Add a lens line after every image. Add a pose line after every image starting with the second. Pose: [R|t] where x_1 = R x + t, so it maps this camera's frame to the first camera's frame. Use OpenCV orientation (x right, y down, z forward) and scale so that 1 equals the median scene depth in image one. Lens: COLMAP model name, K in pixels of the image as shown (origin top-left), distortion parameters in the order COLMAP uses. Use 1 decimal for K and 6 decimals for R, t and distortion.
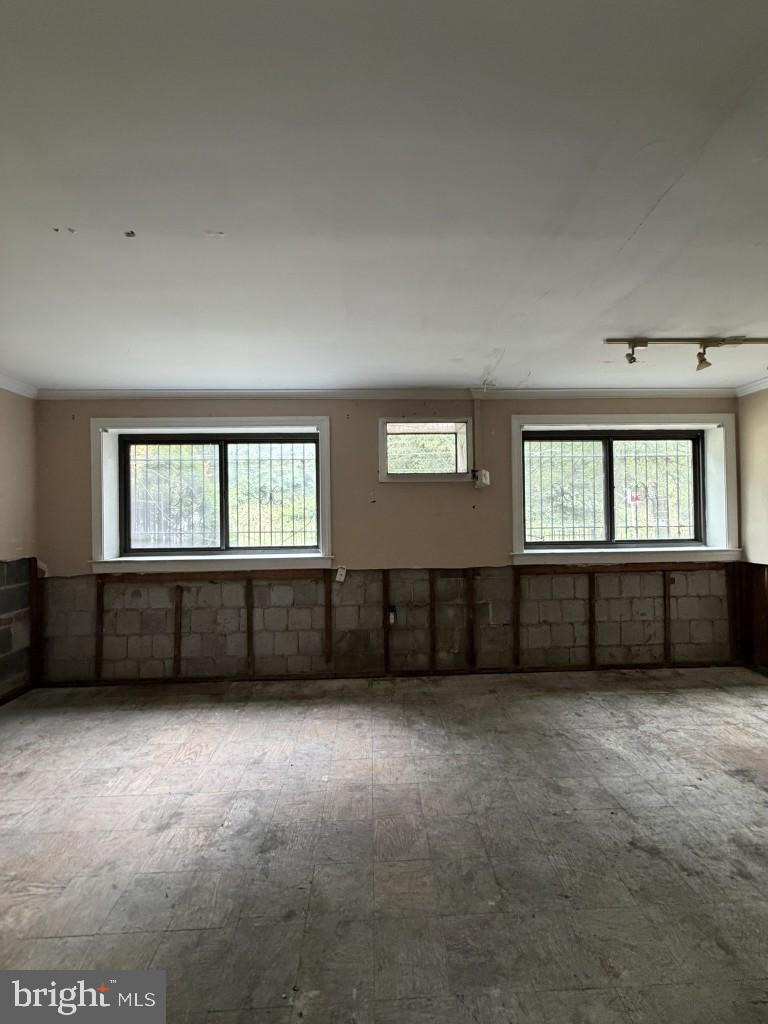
lens RADIAL K [[408.9, 0, 384.0], [0, 408.9, 512.0], [0, 0, 1]] dist [-0.000082, 0.000042]
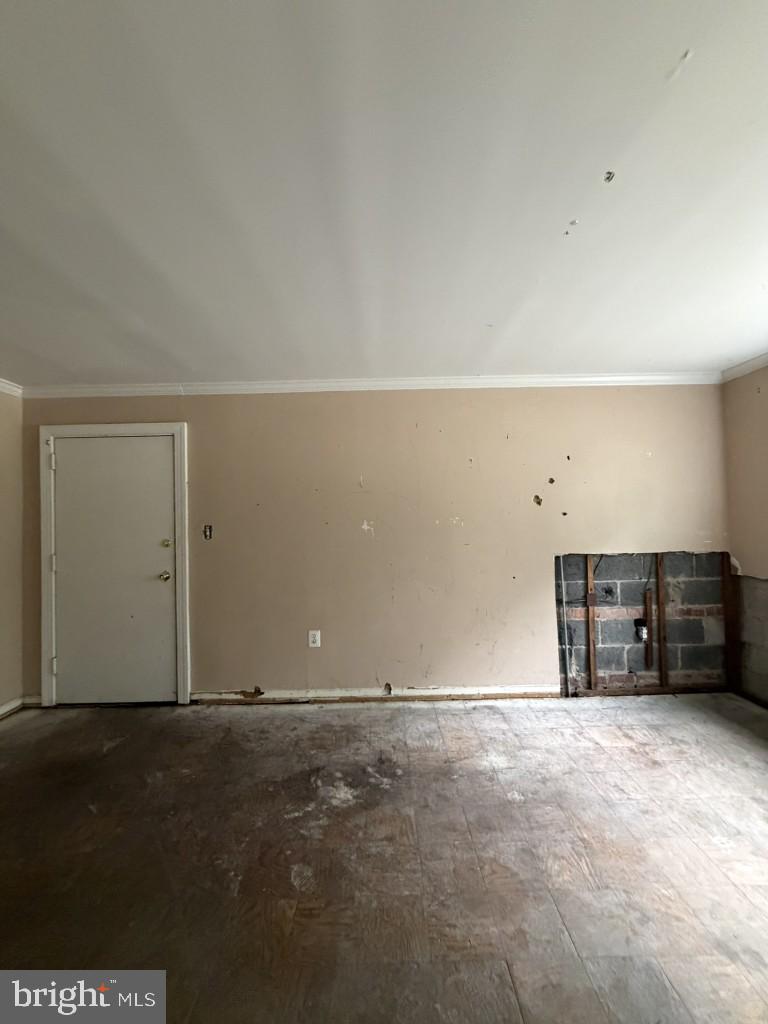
lens RADIAL K [[408.9, 0, 384.0], [0, 408.9, 512.0], [0, 0, 1]] dist [-0.000082, 0.000042]
pose [[-0.027249, -0.001002, -0.999628, 0.098347], [0.030046, 0.999547, -0.001821, -0.002282], [0.999177, -0.030084, -0.027206, 0.237541]]
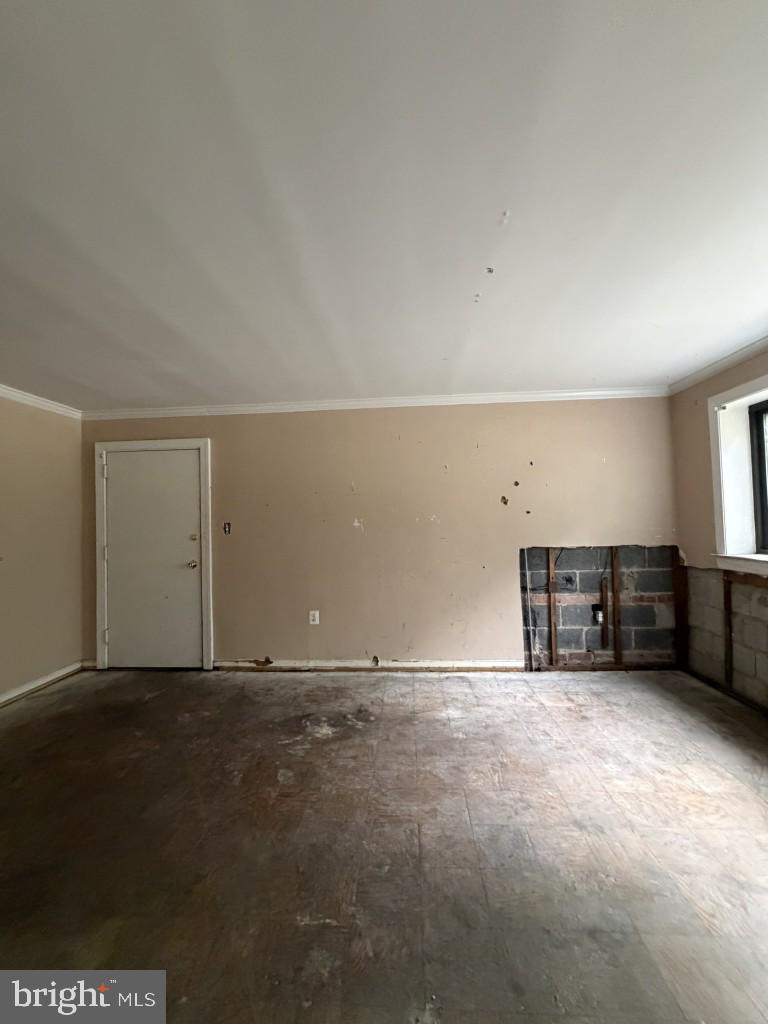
lens RADIAL K [[408.9, 0, 384.0], [0, 408.9, 512.0], [0, 0, 1]] dist [-0.000082, 0.000042]
pose [[-0.093933, -0.004304, -0.995569, 0.255462], [0.033019, 0.999427, -0.007436, 0.007523], [0.995031, -0.033571, -0.093737, 0.344530]]
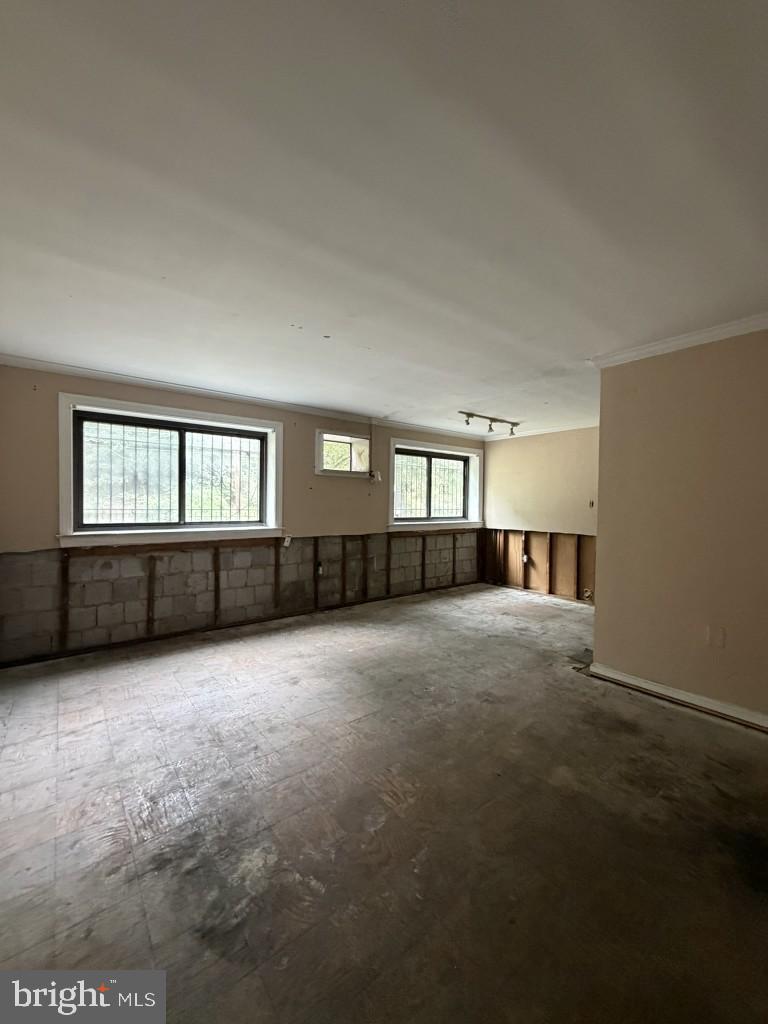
lens RADIAL K [[408.9, 0, 384.0], [0, 408.9, 512.0], [0, 0, 1]] dist [-0.000082, 0.000042]
pose [[0.807291, 0.009096, 0.590084, -0.651040], [-0.026939, 0.999407, 0.021450, 0.019258], [-0.589539, -0.033213, 0.807057, -0.277010]]
